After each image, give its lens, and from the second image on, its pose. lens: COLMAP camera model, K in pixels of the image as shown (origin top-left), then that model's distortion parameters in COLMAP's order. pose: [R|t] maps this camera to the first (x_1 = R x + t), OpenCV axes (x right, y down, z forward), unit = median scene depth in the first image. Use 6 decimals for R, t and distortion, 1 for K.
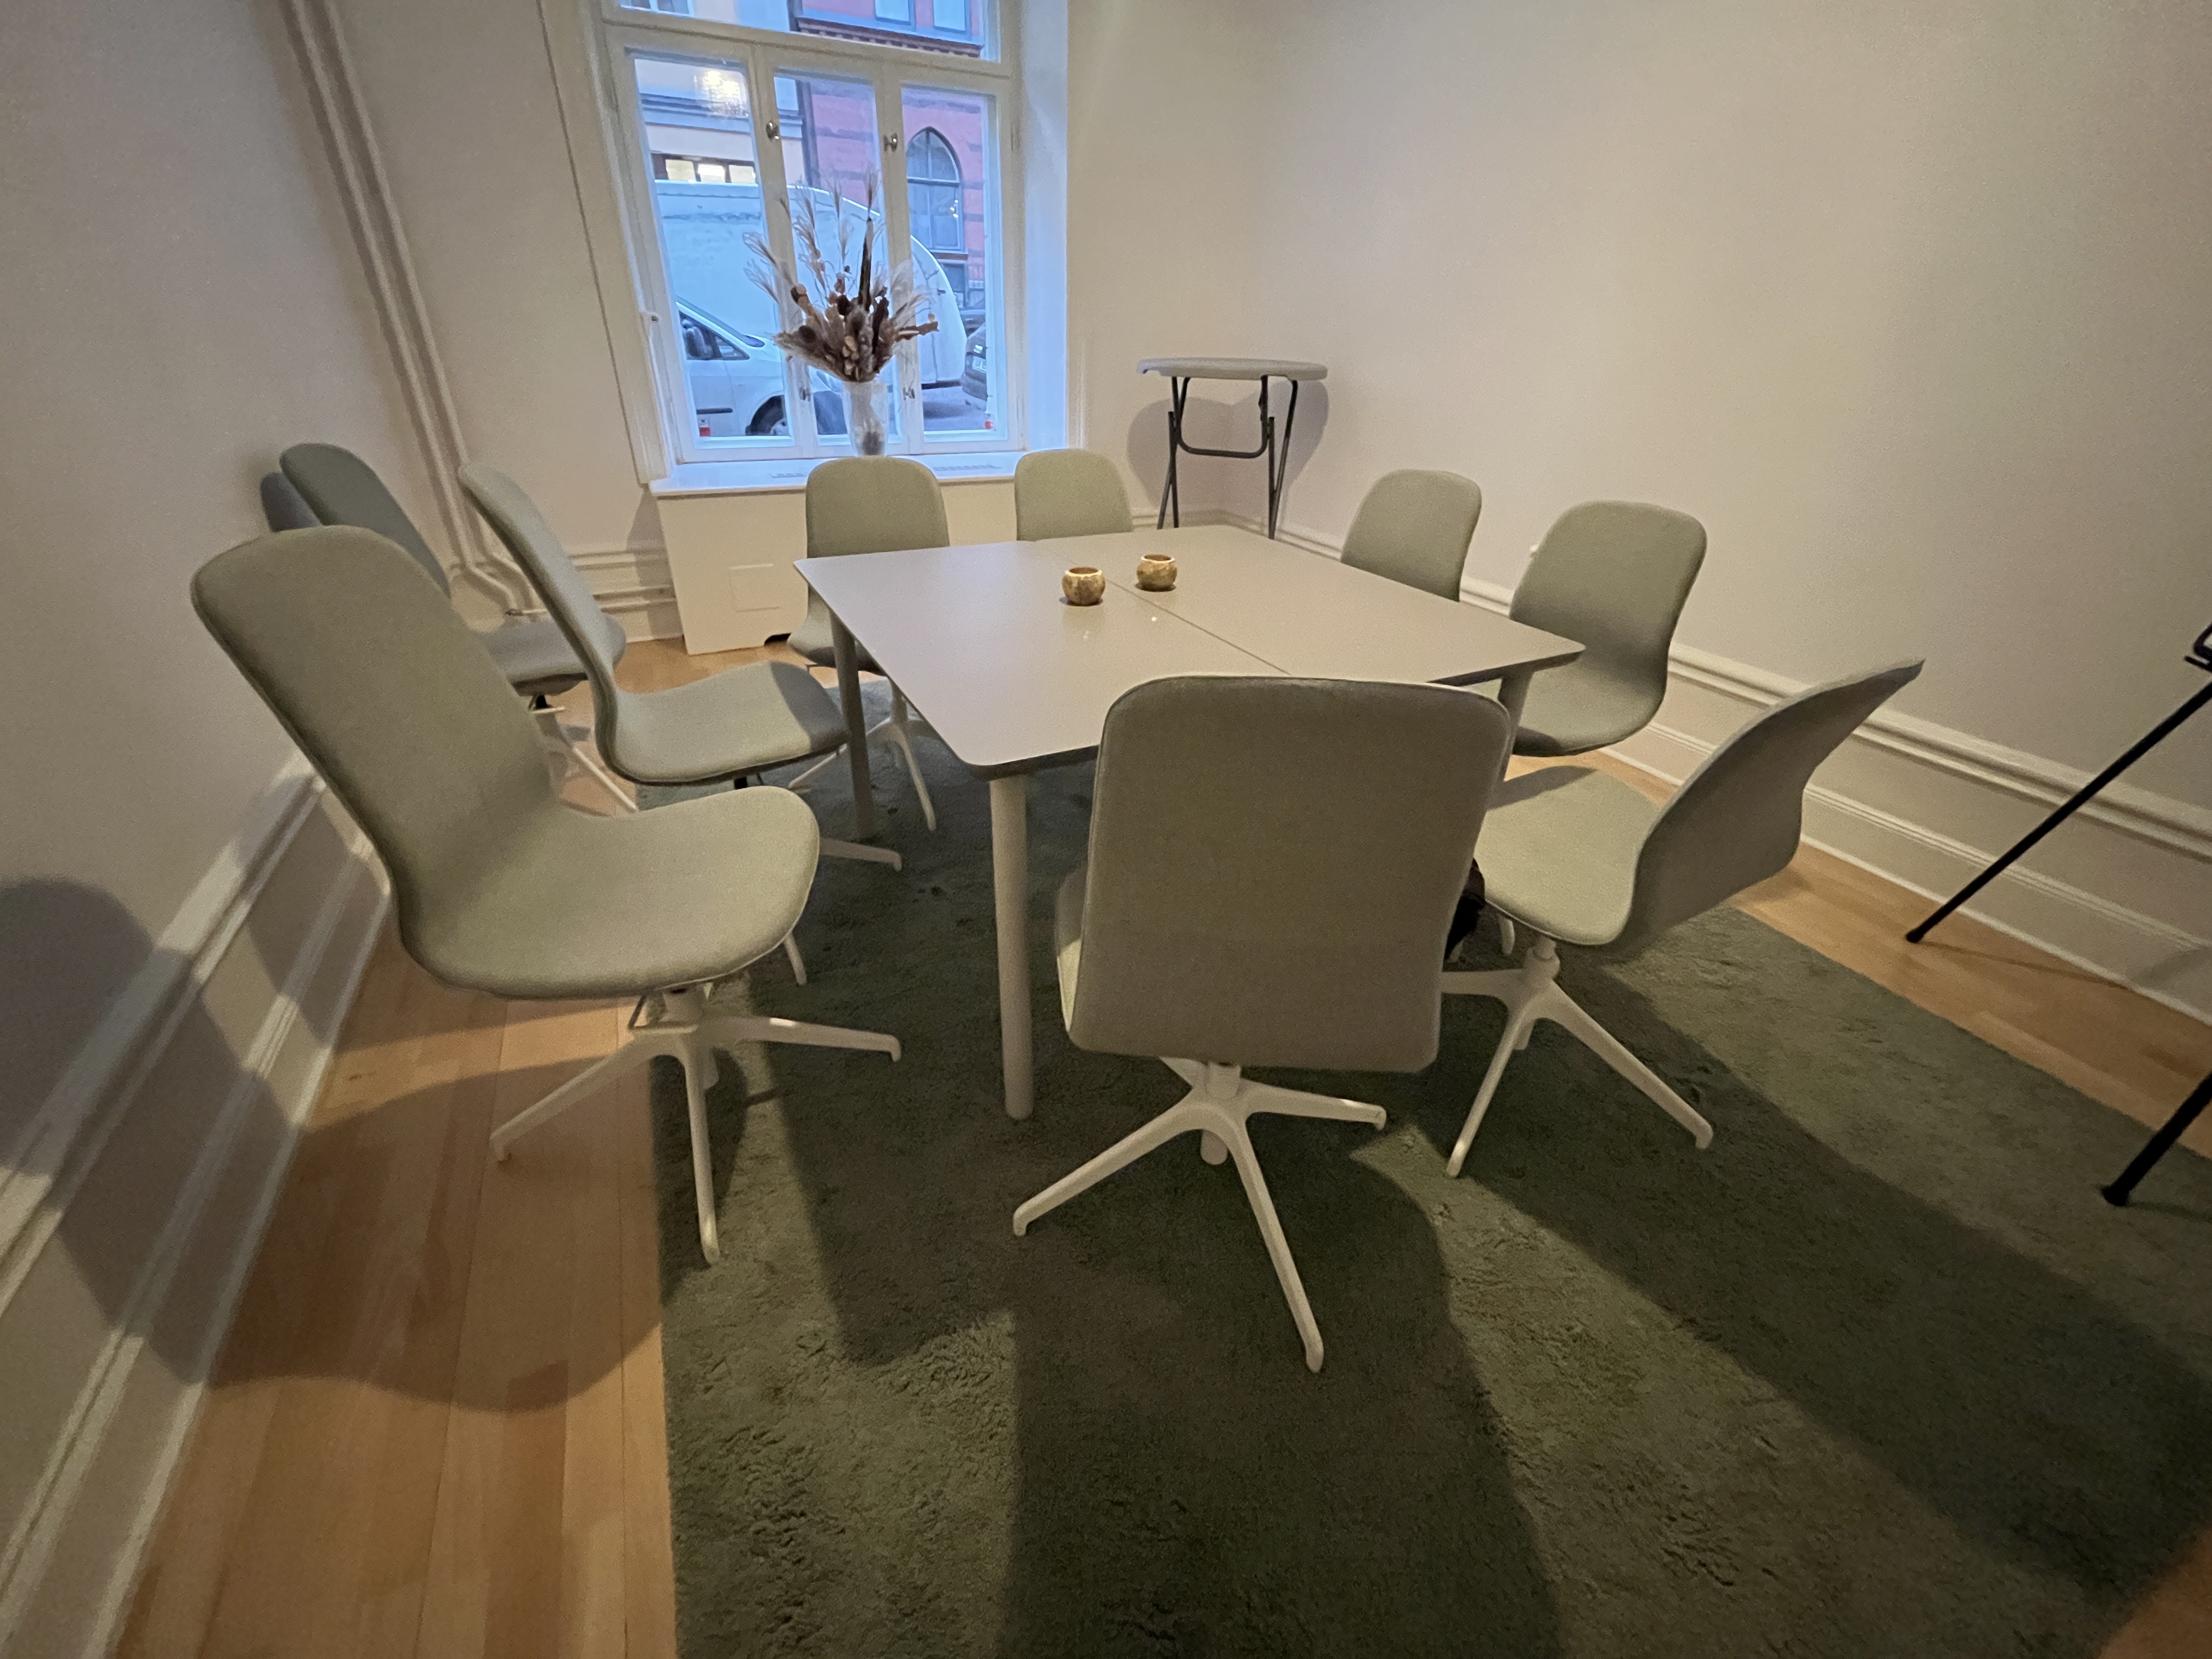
lens RADIAL K [[898.8, 0, 1104.4], [0, 898.8, 824.0], [0, 0, 1]] dist [-0.003694, 0.000292]
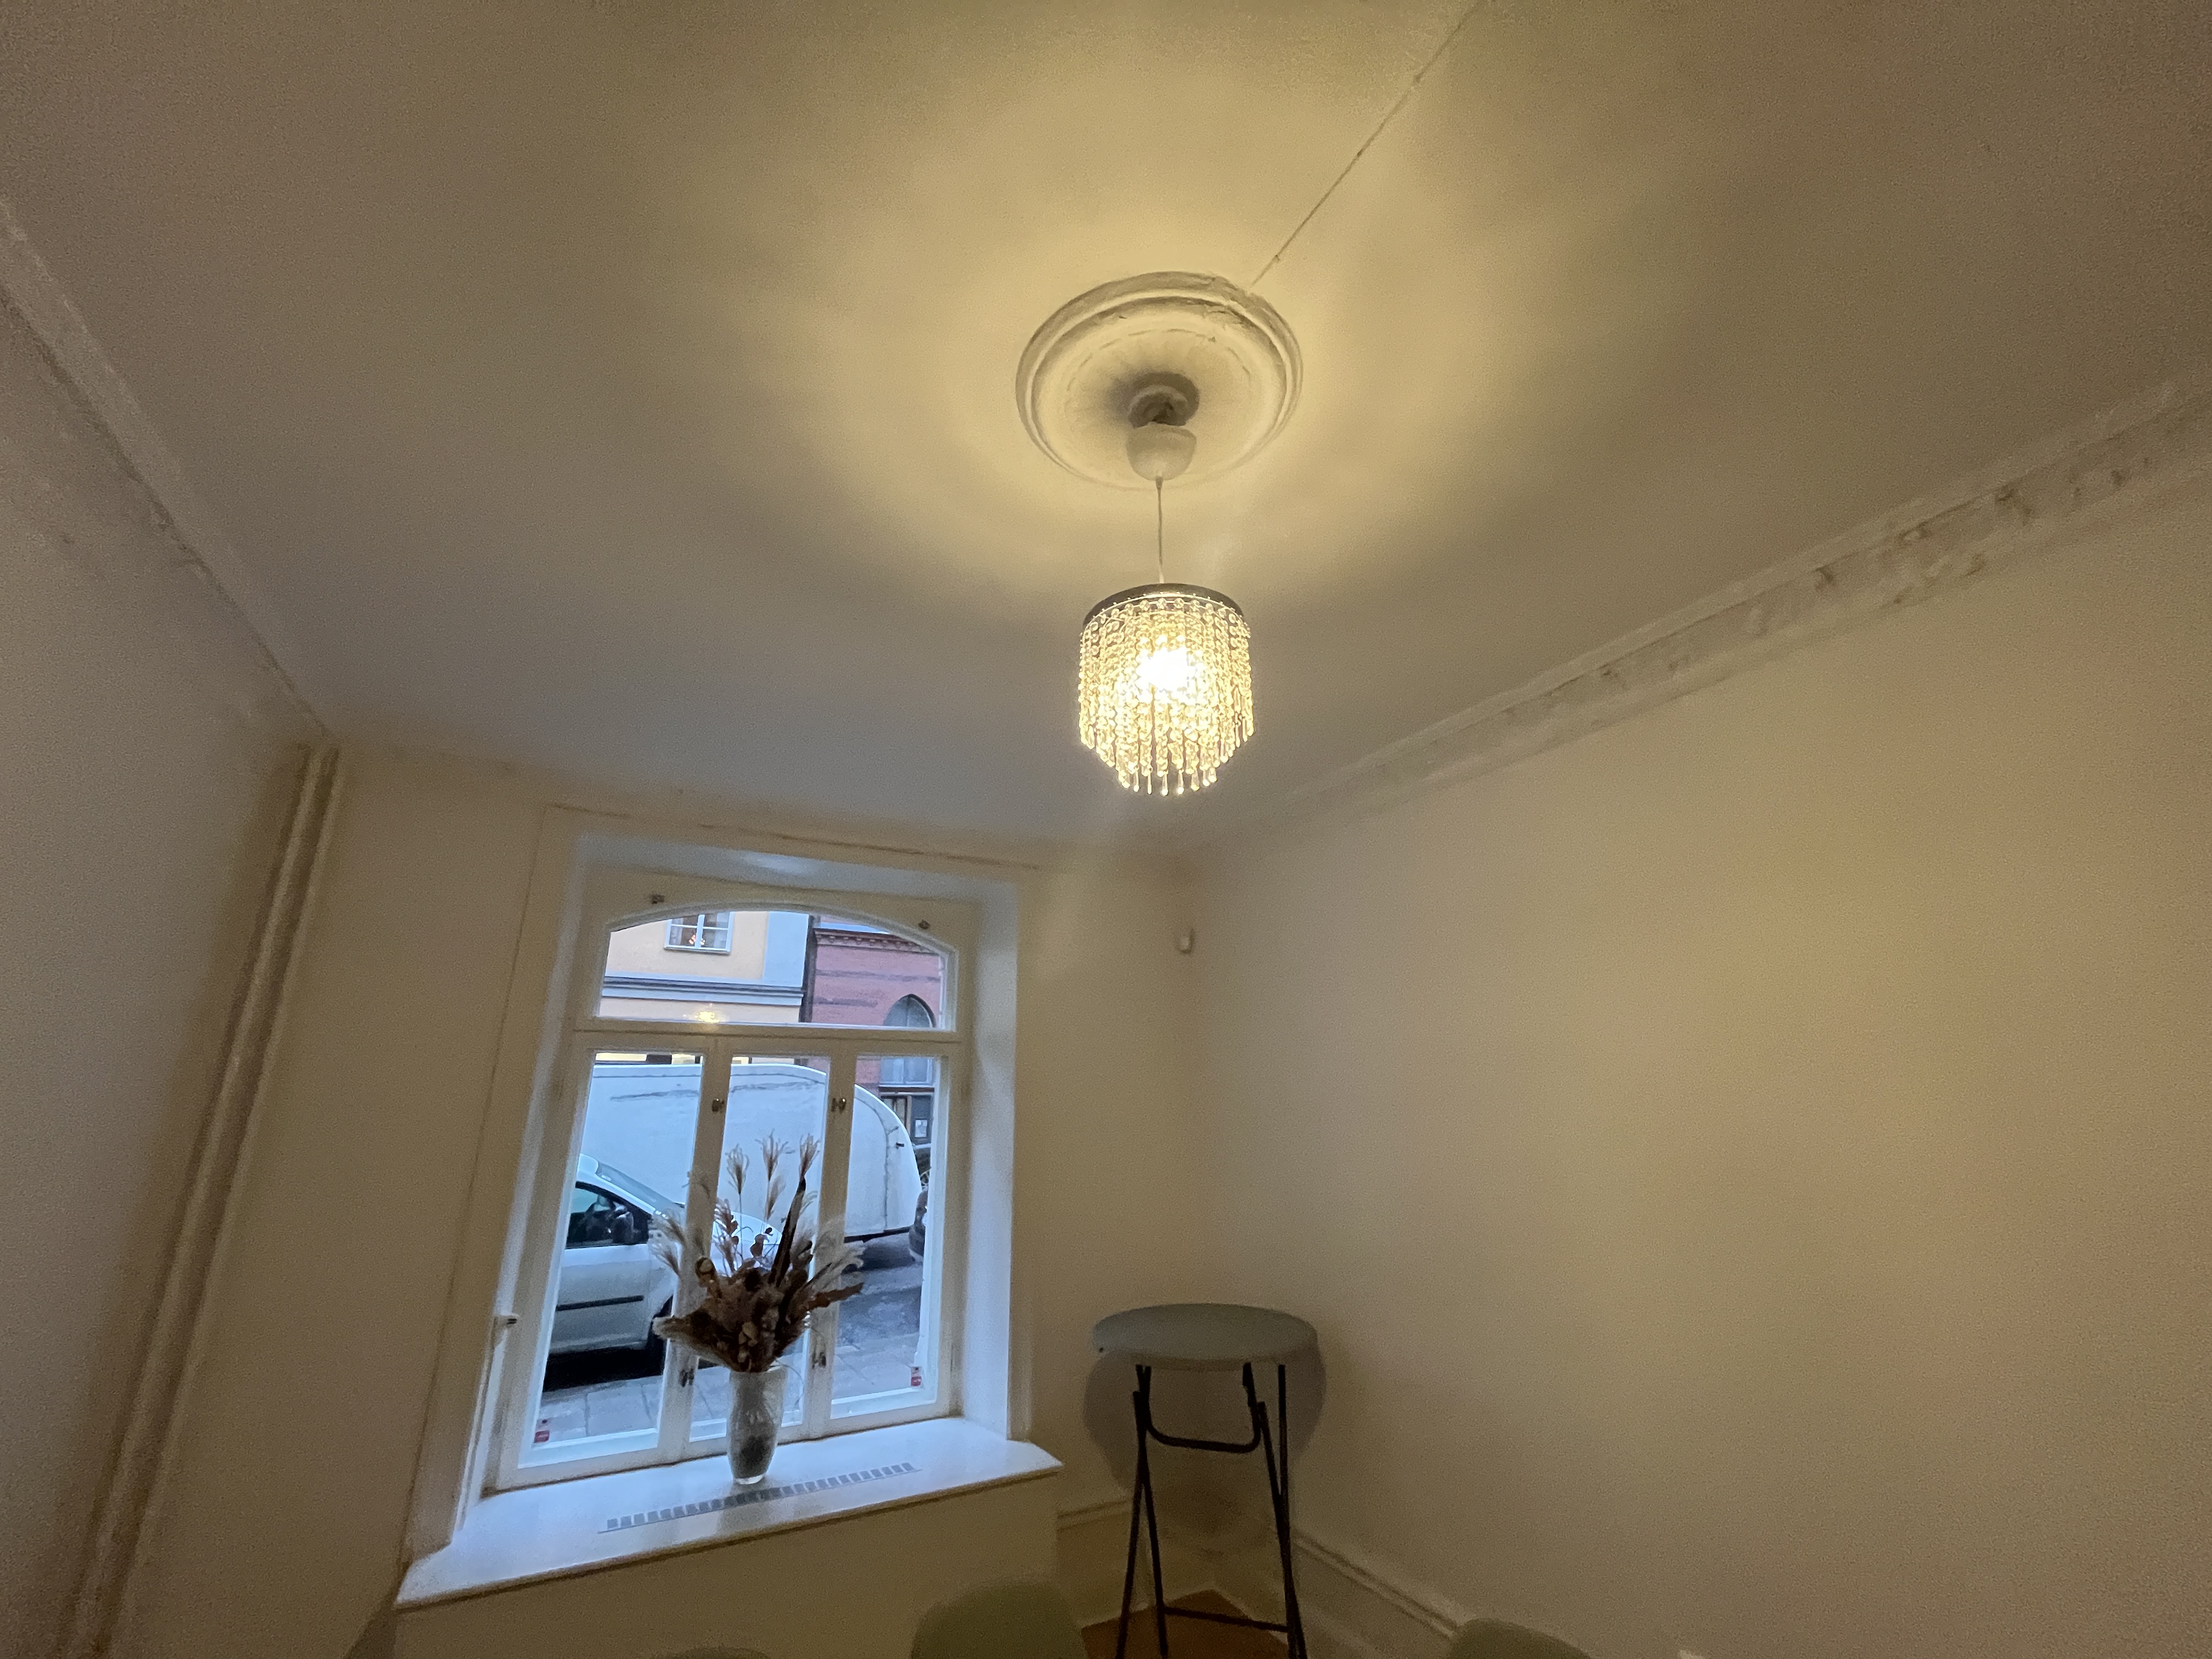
lens RADIAL K [[898.8, 0, 1104.4], [0, 898.8, 824.0], [0, 0, 1]] dist [-0.003694, 0.000292]
pose [[0.998474, -0.016436, 0.052720, 0.017970], [0.049808, 0.680336, -0.731206, -0.347468], [-0.023849, 0.732716, 0.680117, 0.116169]]
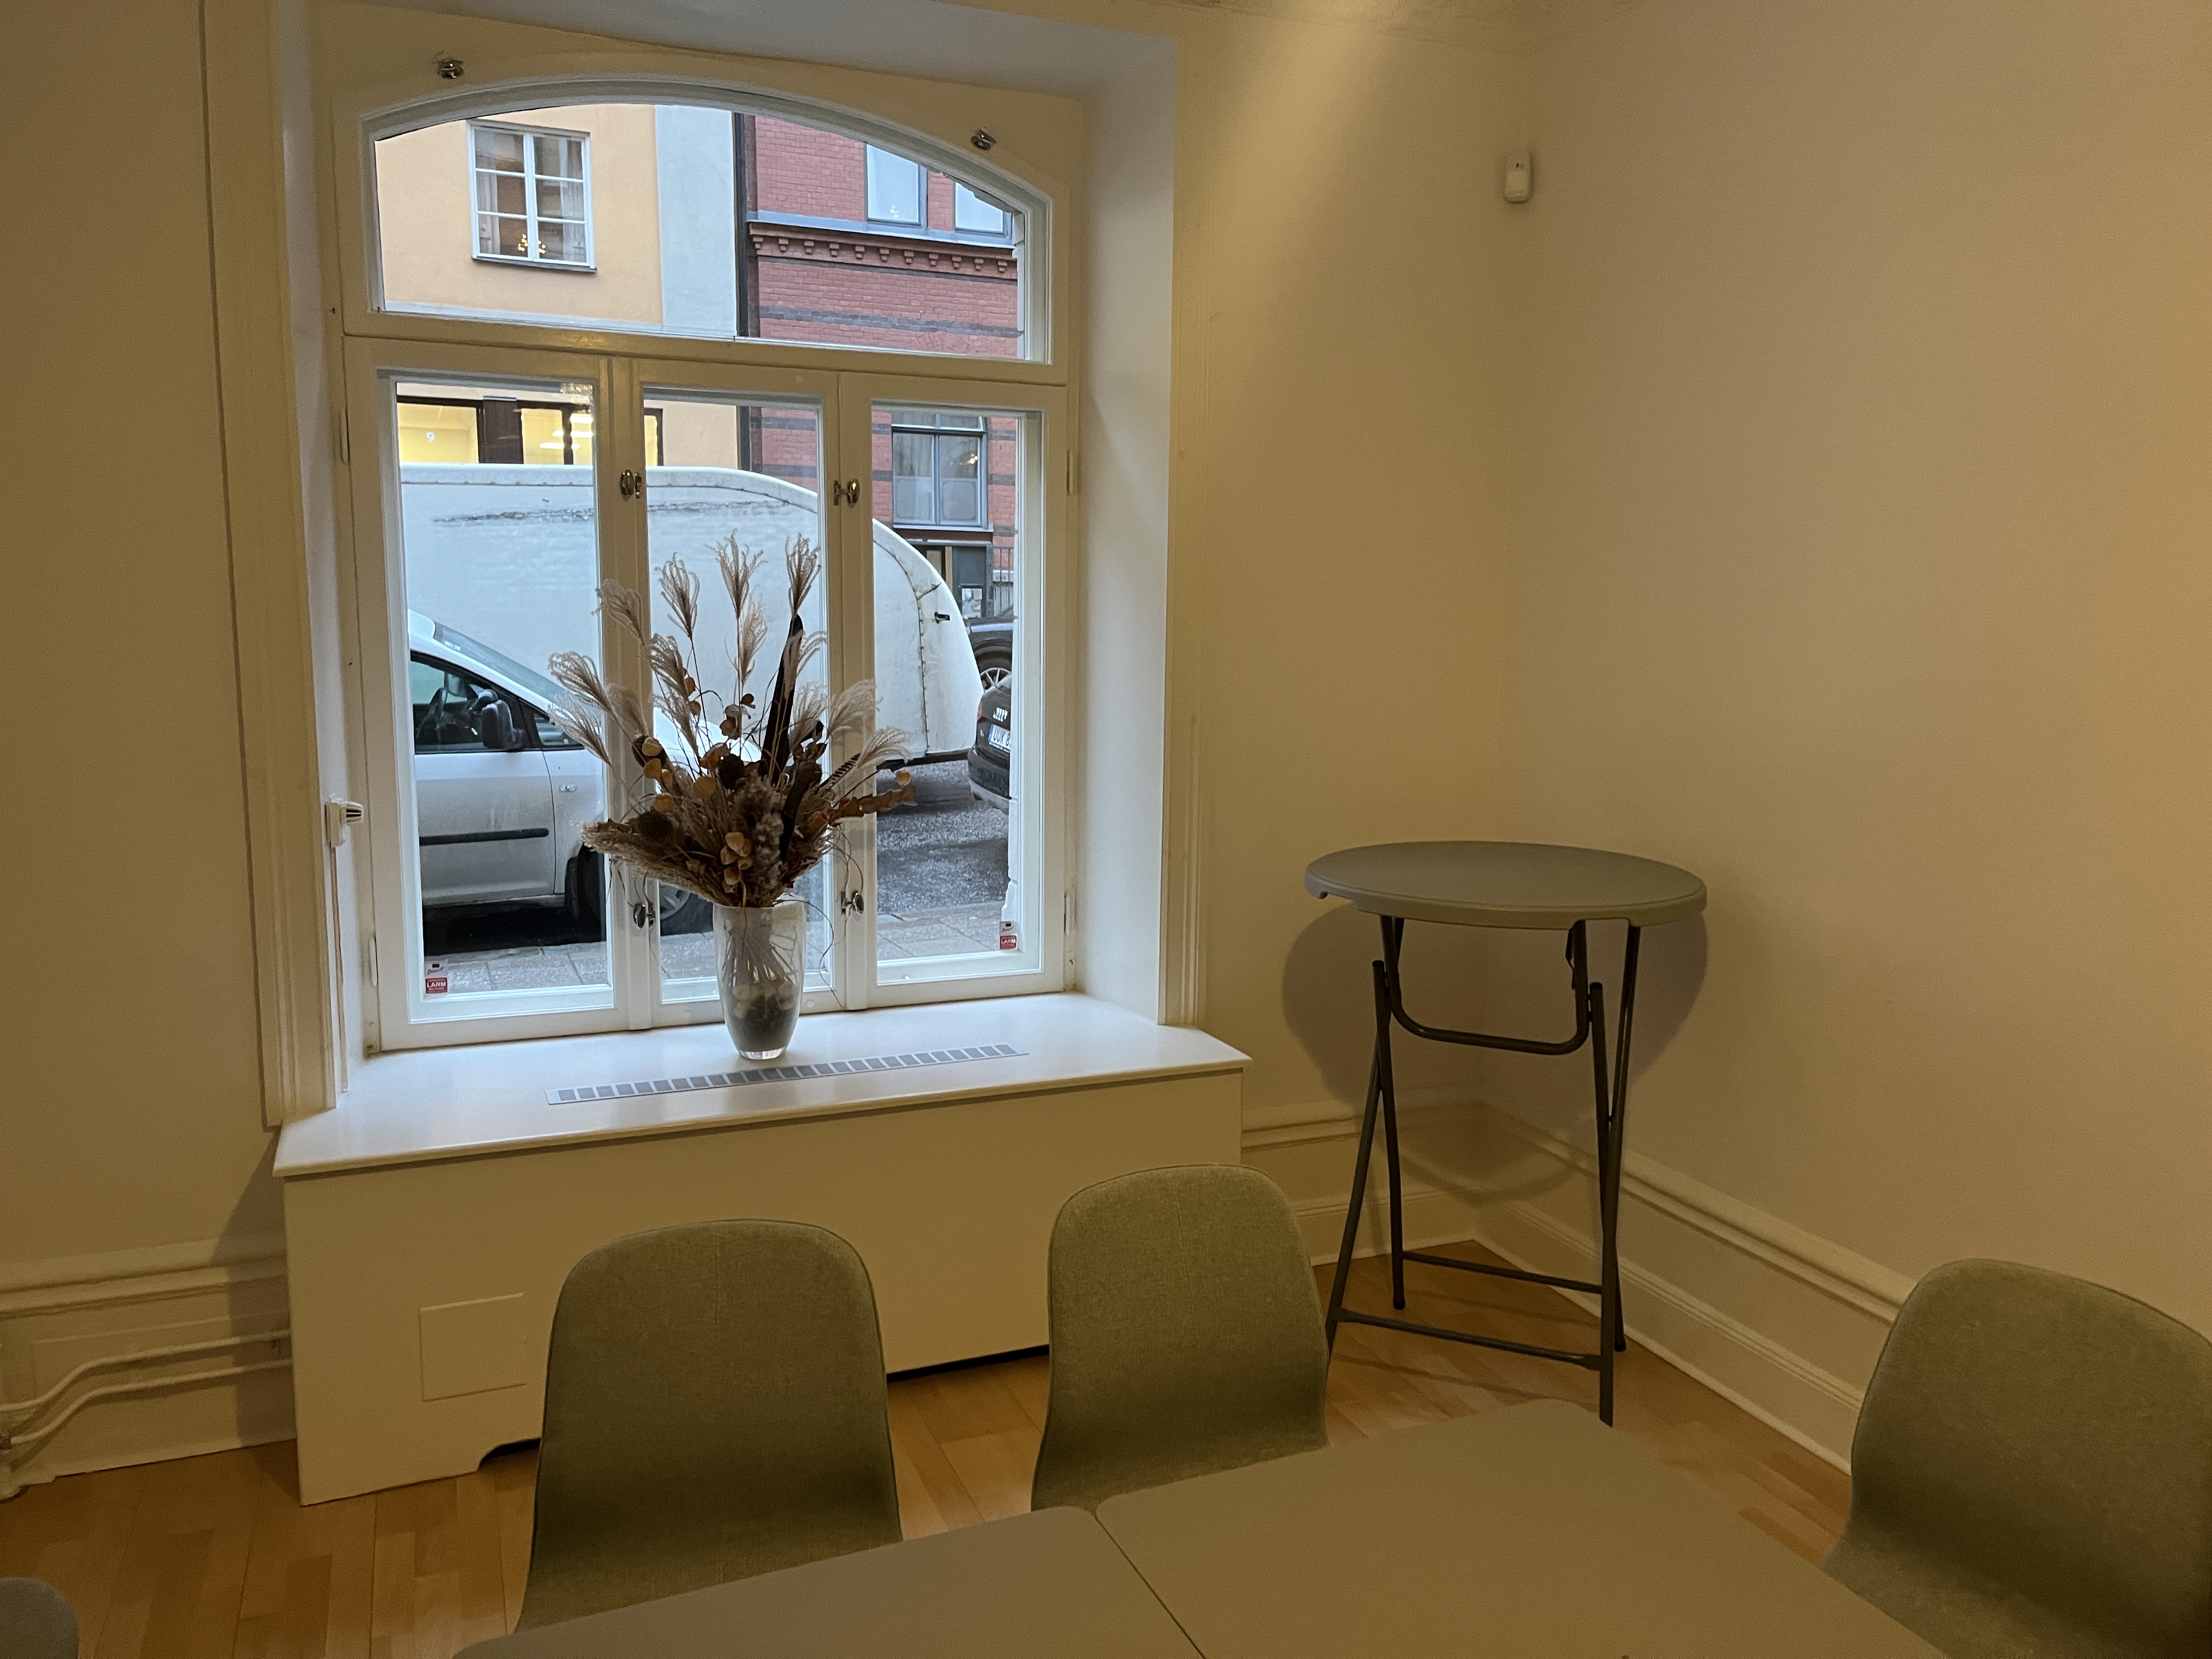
lens RADIAL K [[1672.1, 0, 1121.9], [0, 1672.1, 839.2], [0, 0, 1]] dist [0.072122, -0.105652]
pose [[0.998440, -0.003031, -0.055750, -0.022269], [-0.017148, 0.933615, -0.357868, -0.312031], [0.053134, 0.358266, 0.932107, 0.202362]]
